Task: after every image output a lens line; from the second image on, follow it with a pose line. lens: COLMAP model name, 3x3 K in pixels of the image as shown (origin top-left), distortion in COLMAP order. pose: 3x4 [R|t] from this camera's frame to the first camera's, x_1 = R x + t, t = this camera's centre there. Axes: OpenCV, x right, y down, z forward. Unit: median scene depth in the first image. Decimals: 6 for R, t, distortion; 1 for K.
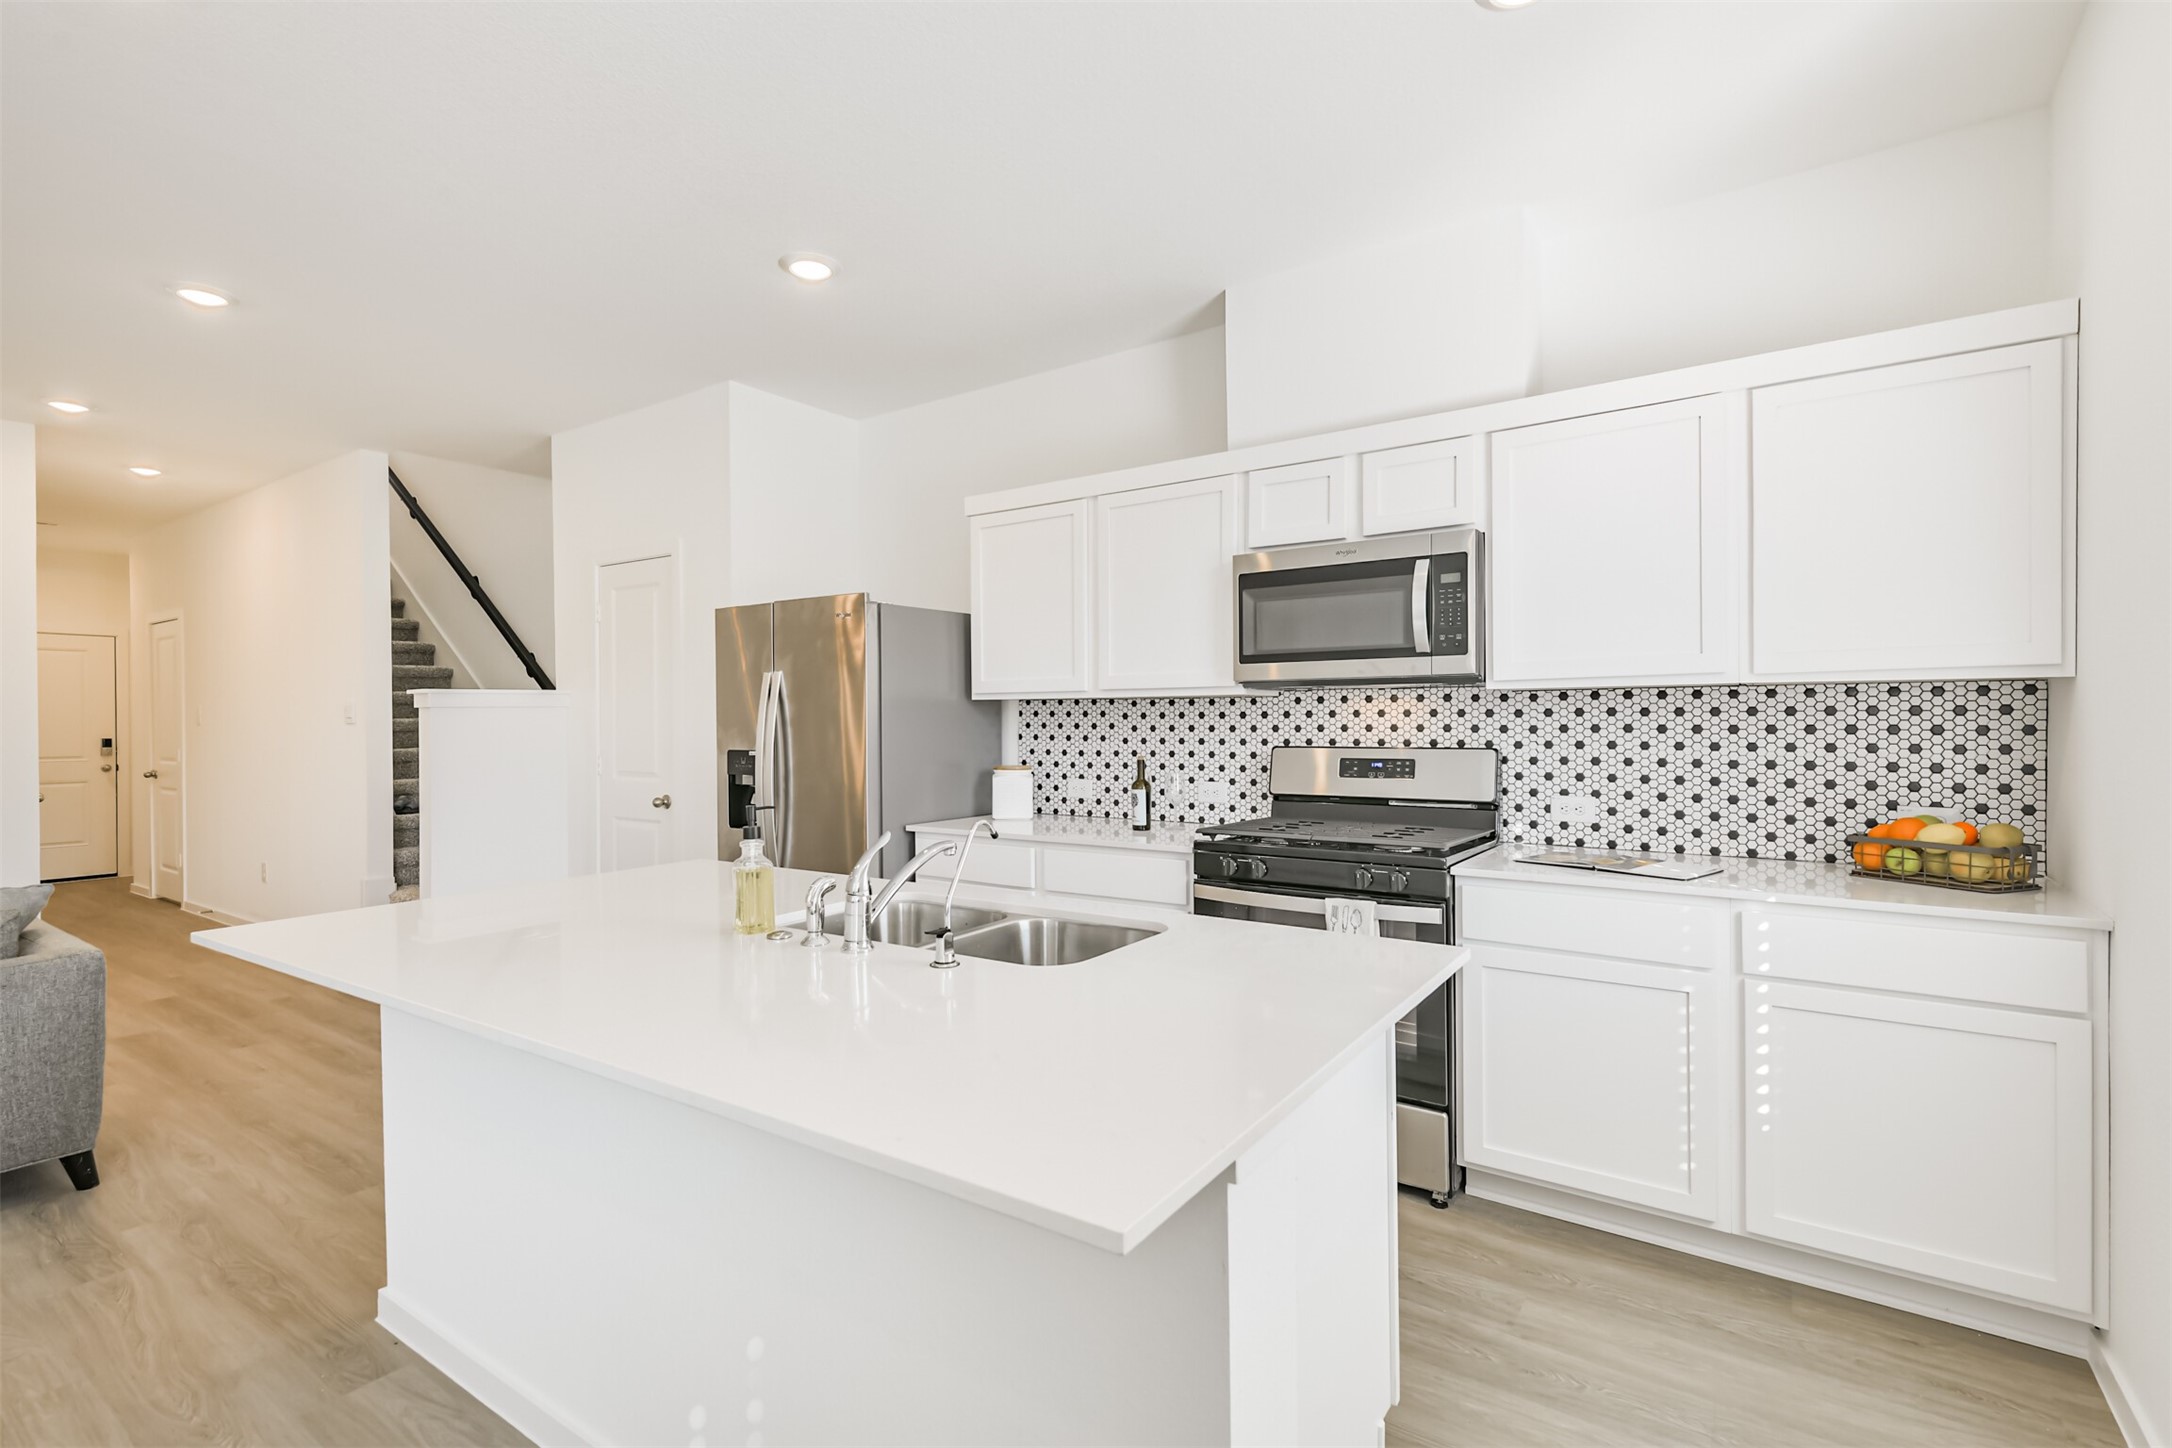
lens RADIAL K [[1071.3, 0, 1080.6], [0, 1071.3, 738.5], [0, 0, 1]] dist [-0.000868, 0.000154]
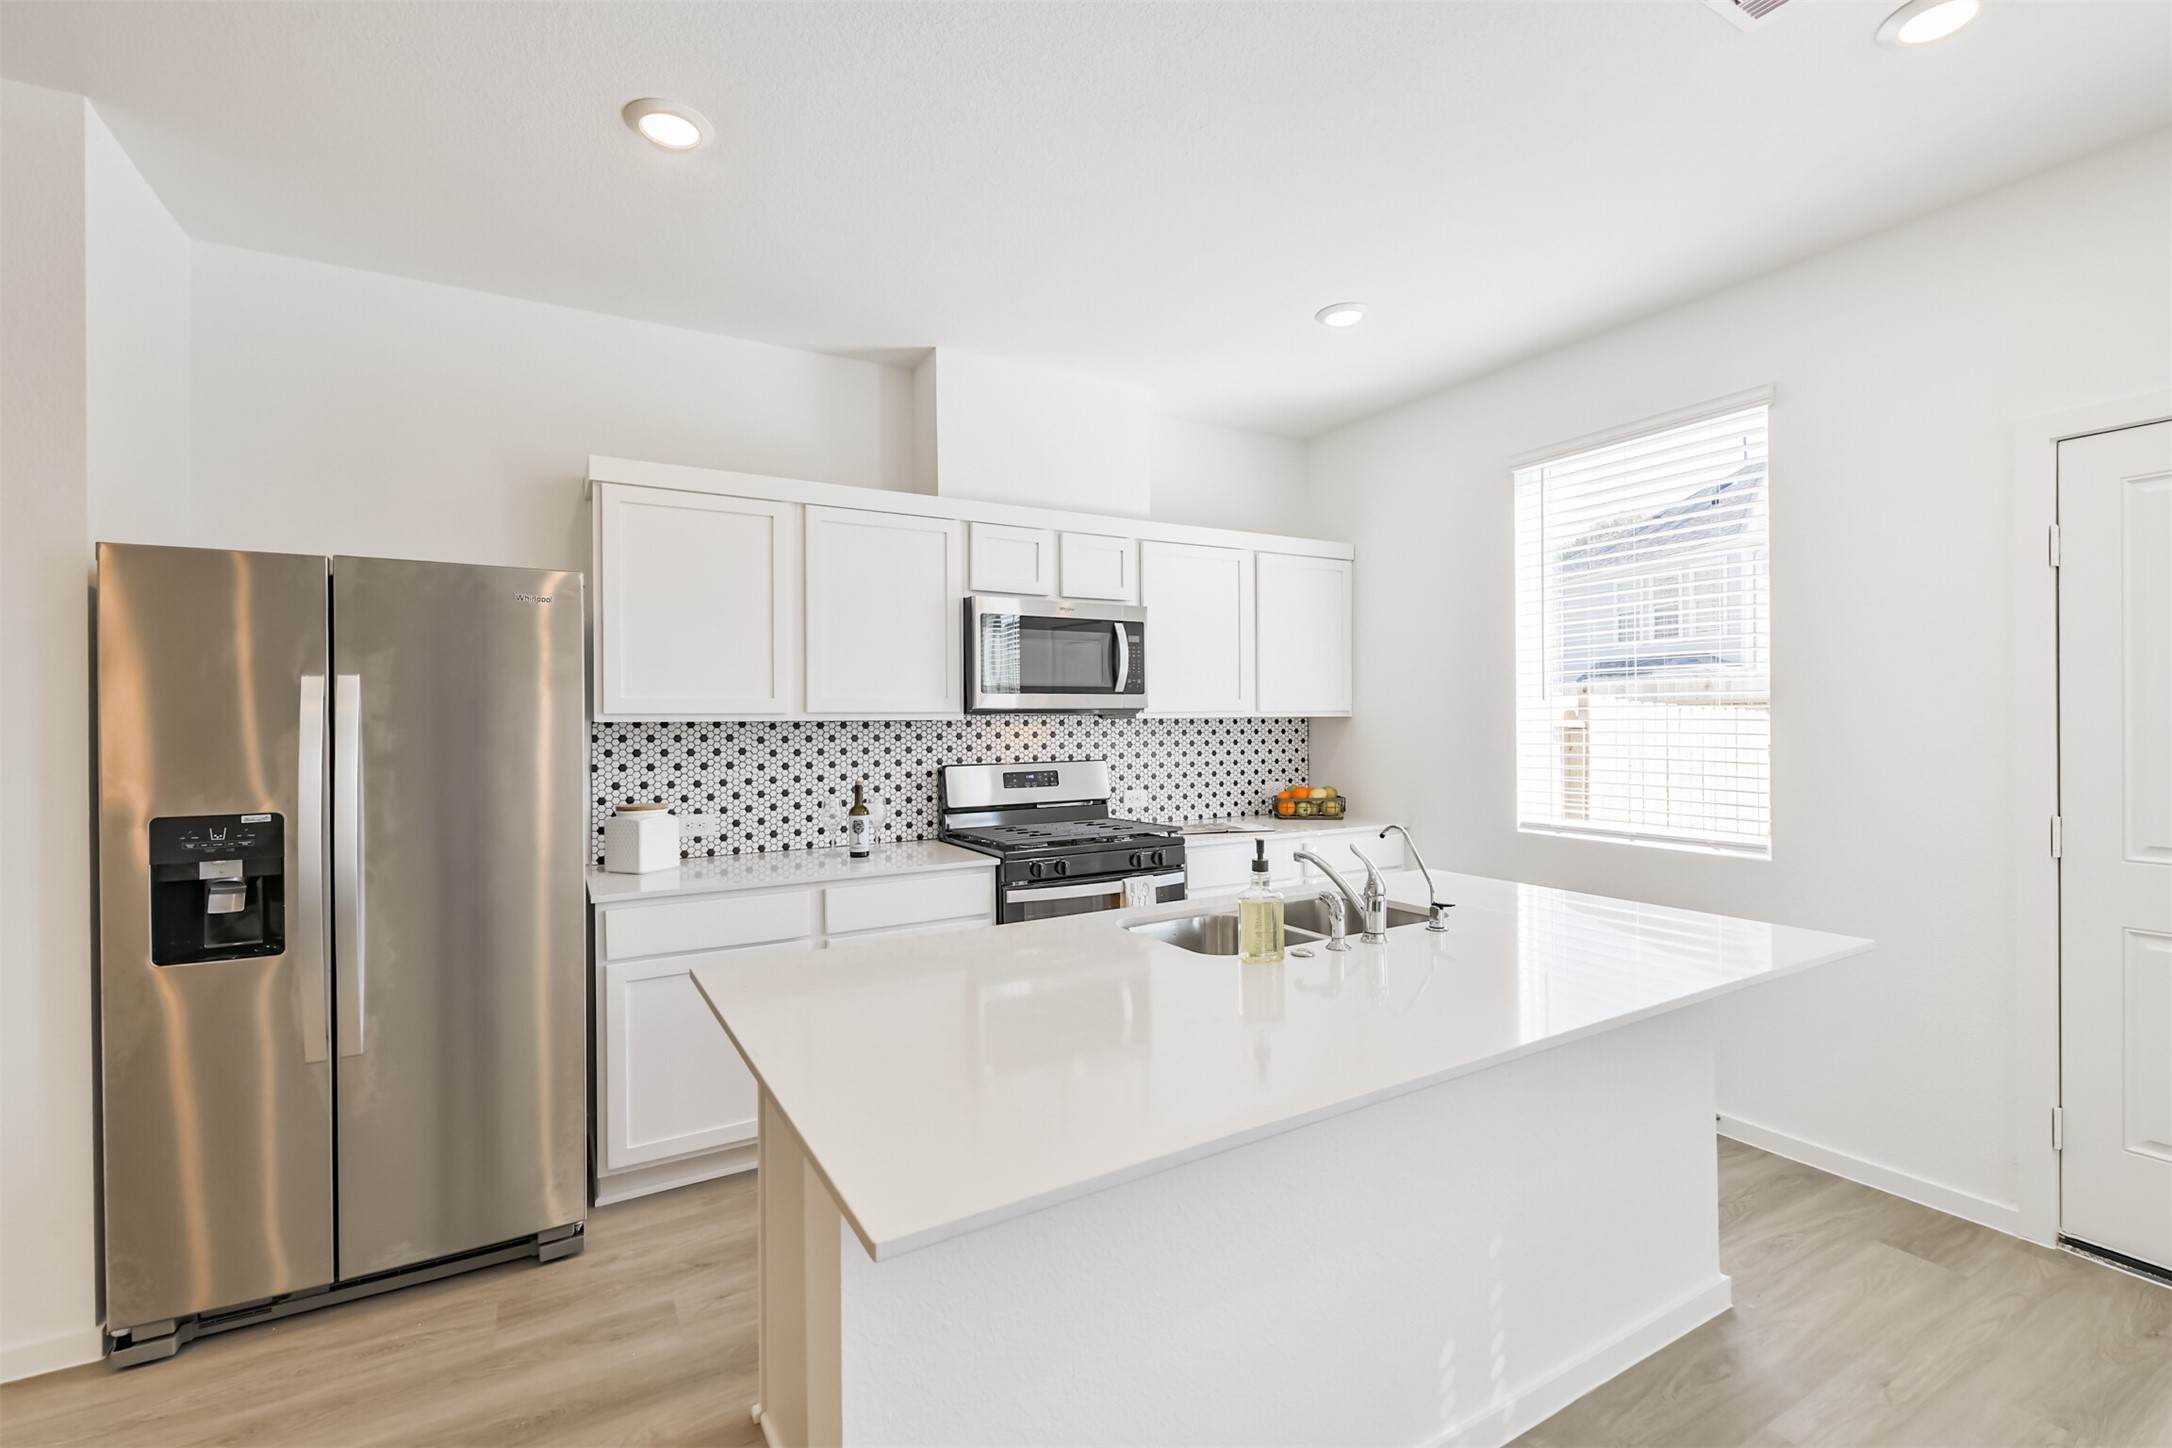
lens RADIAL K [[930.8, 0, 1078.6], [0, 930.8, 709.3], [0, 0, 1]] dist [0.002604, -0.000153]
pose [[0.395348, 0.025609, 0.918174, -0.696846], [0.032850, 0.998578, -0.041997, -0.005816], [-0.917944, 0.046765, 0.393945, 0.516871]]
